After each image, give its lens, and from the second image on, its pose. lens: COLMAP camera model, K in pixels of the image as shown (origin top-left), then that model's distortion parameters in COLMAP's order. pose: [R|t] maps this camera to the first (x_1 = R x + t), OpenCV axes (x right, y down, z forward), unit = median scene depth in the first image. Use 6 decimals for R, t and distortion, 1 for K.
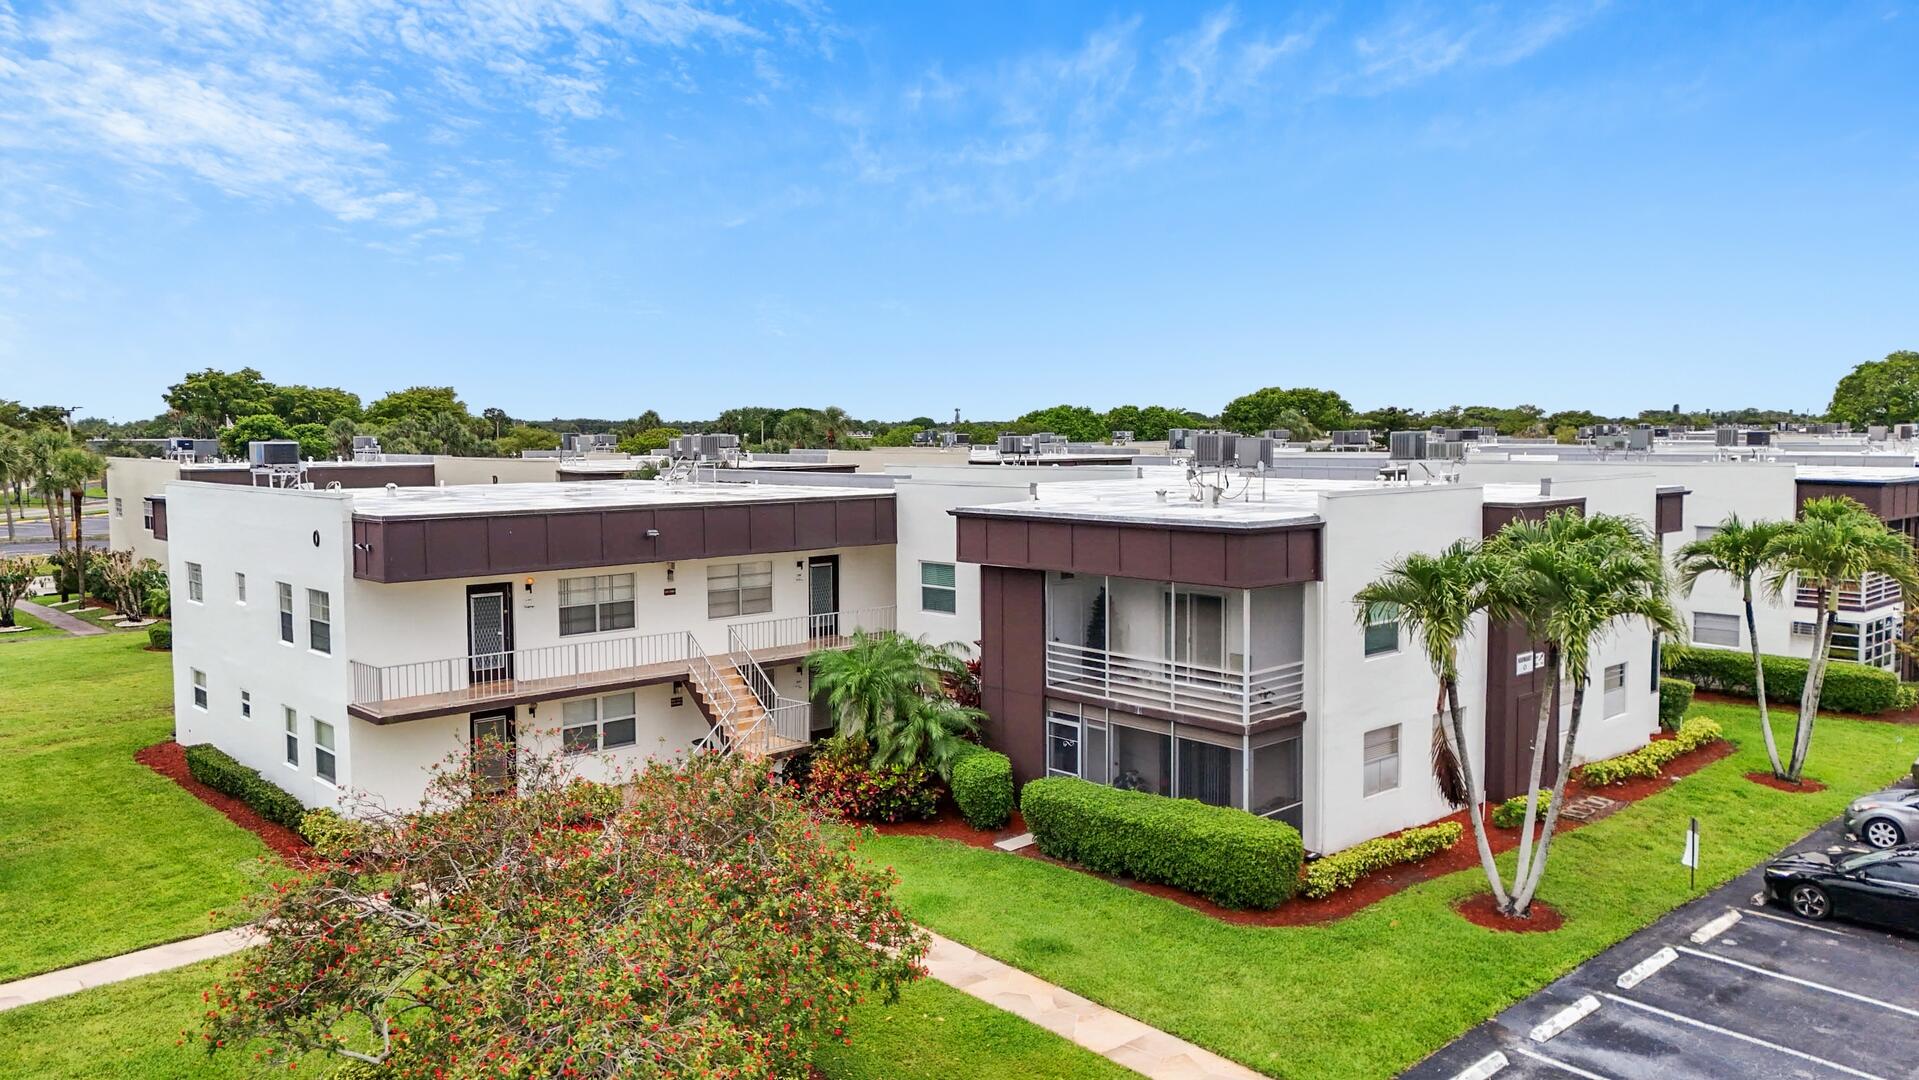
lens RADIAL K [[1410.8, 0, 949.5], [0, 1410.8, 539.6], [0, 0, 1]] dist [0.083884, -0.005293]
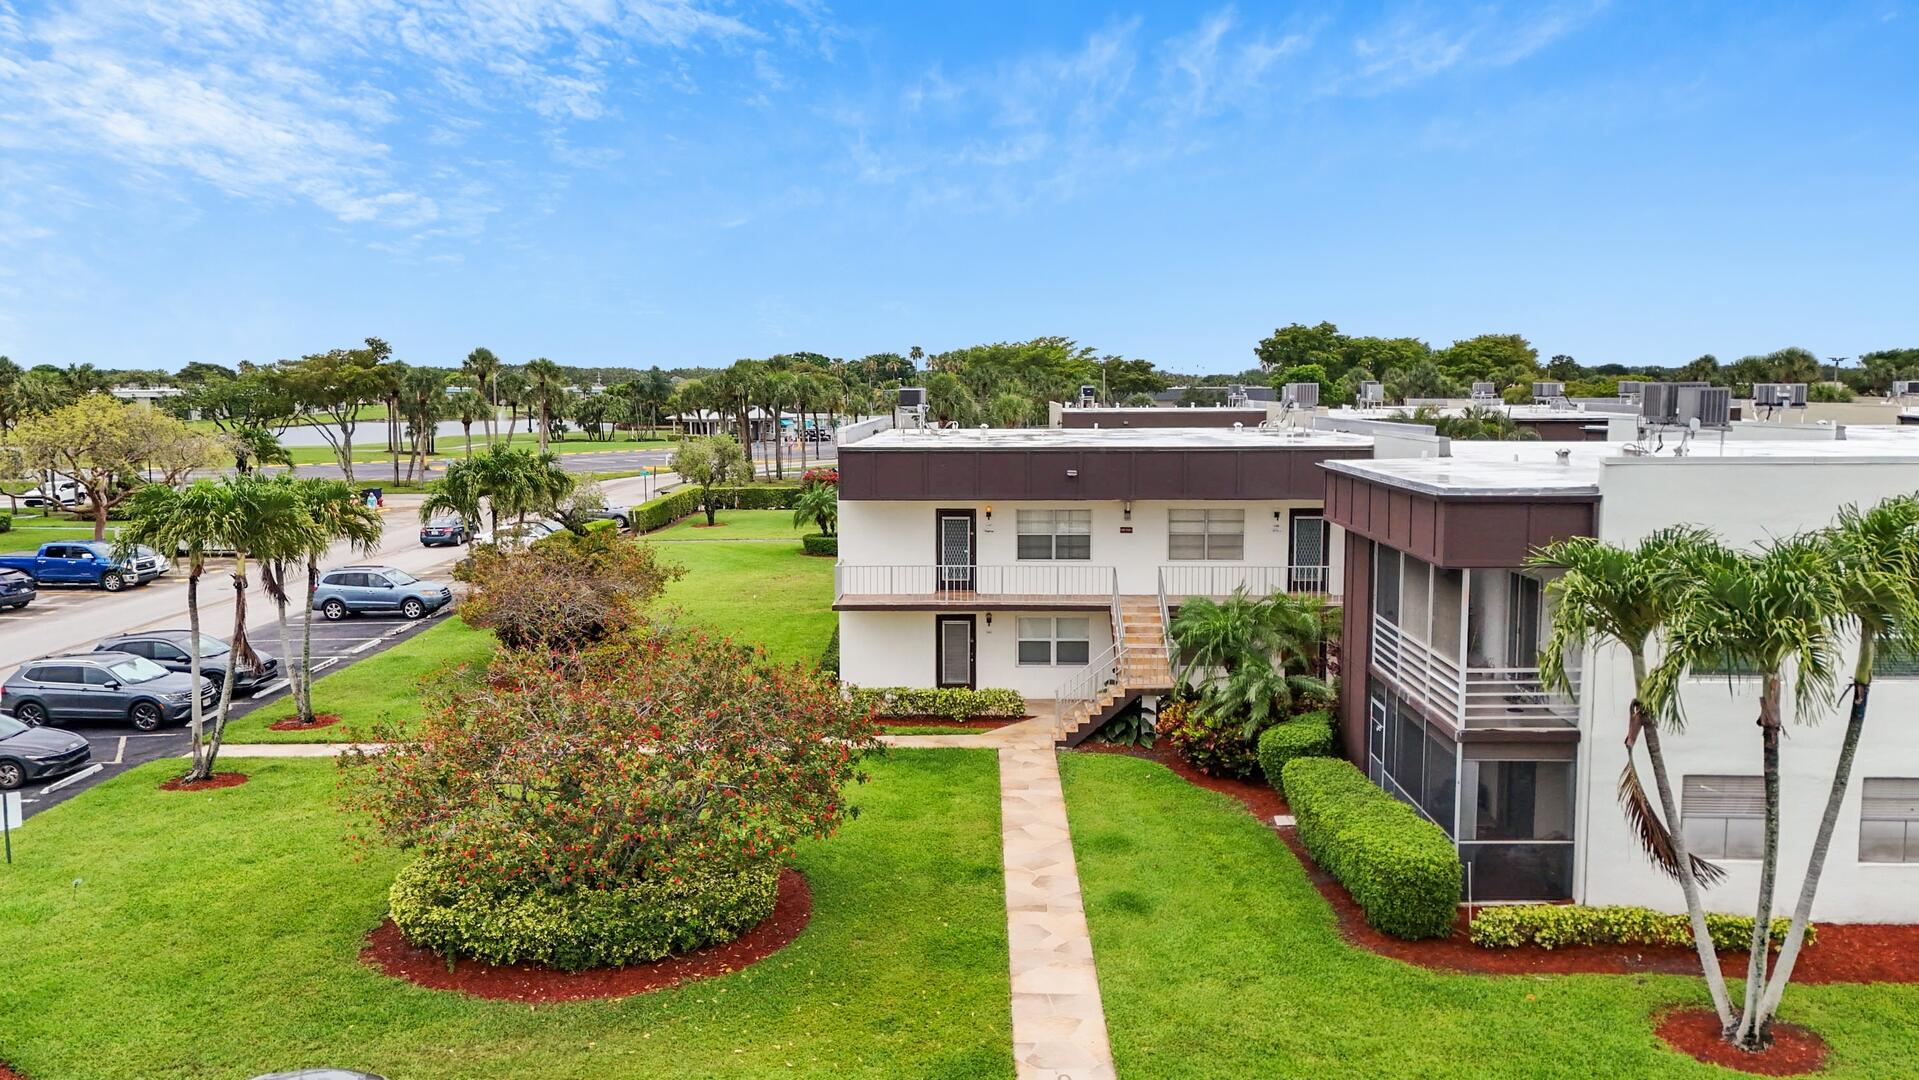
lens RADIAL K [[1410.8, 0, 949.5], [0, 1410.8, 539.6], [0, 0, 1]] dist [0.083884, -0.005293]
pose [[0.722484, 0.084201, -0.686241, 0.470654], [-0.059709, 0.996447, 0.059401, -0.012118], [0.688804, -0.001941, 0.724945, 0.146204]]
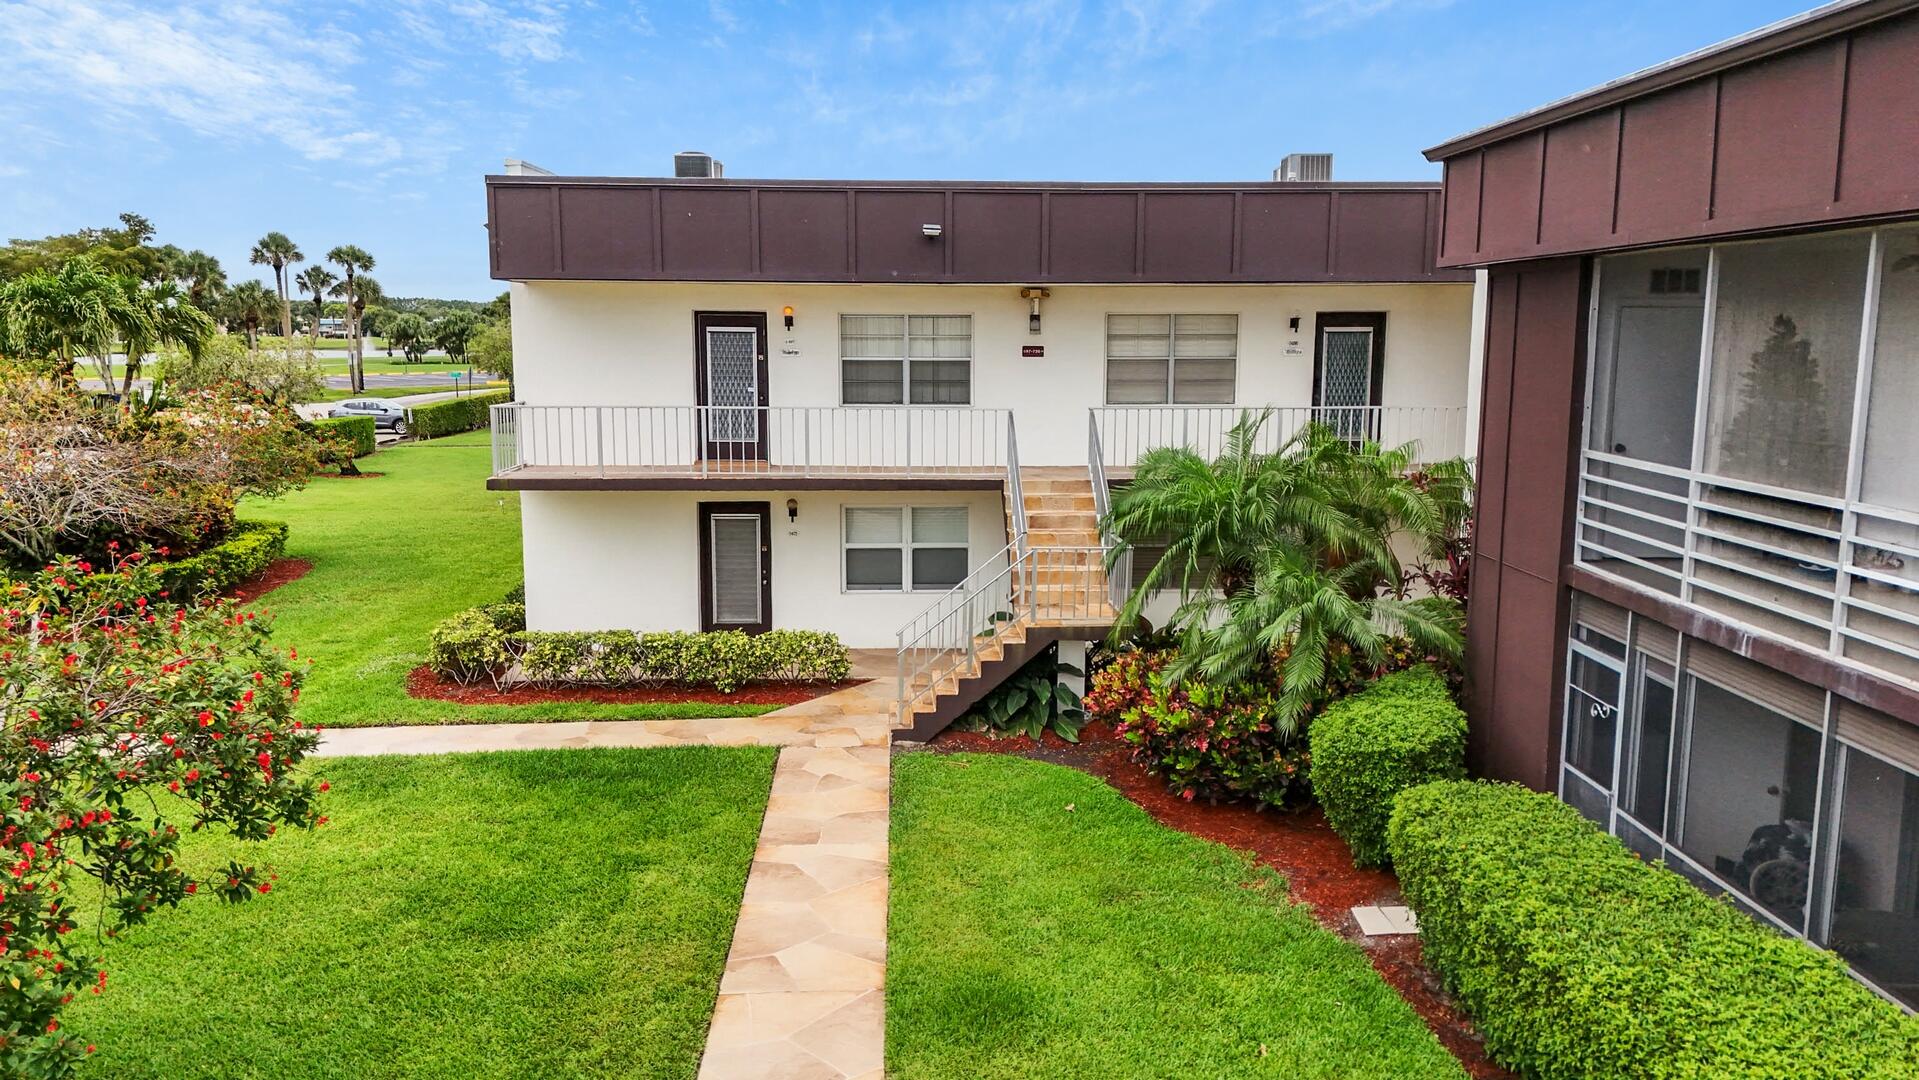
lens RADIAL K [[1410.8, 0, 949.5], [0, 1410.8, 539.6], [0, 0, 1]] dist [0.083884, -0.005293]
pose [[0.760406, 0.107190, -0.640541, 0.185073], [-0.061027, 0.993715, 0.093845, 0.067159], [0.646574, -0.032270, 0.762168, 0.551217]]
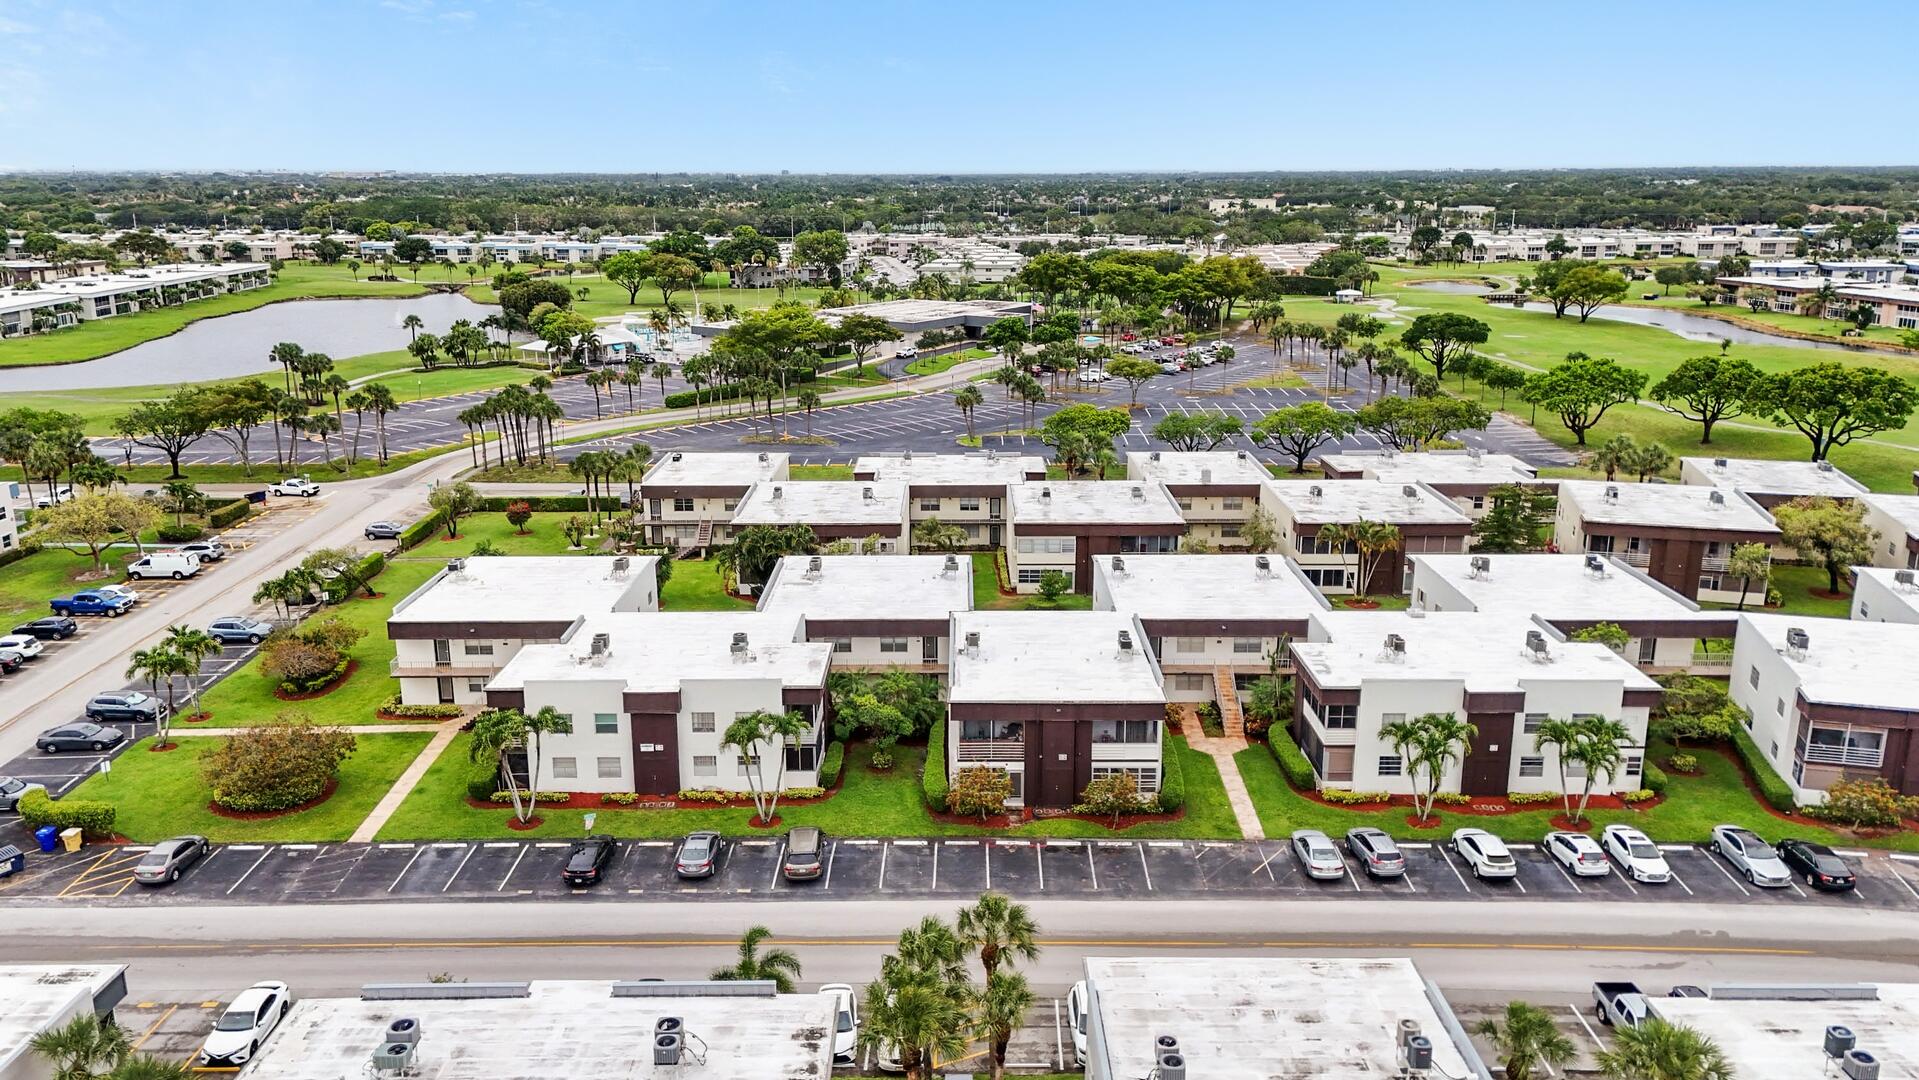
lens RADIAL K [[1410.8, 0, 949.5], [0, 1410.8, 539.6], [0, 0, 1]] dist [0.083884, -0.005293]
pose [[0.739156, 0.177842, -0.649631, 2.521158], [-0.058924, 0.977887, 0.200661, -0.879131], [0.670952, -0.110041, 0.733290, -0.550321]]
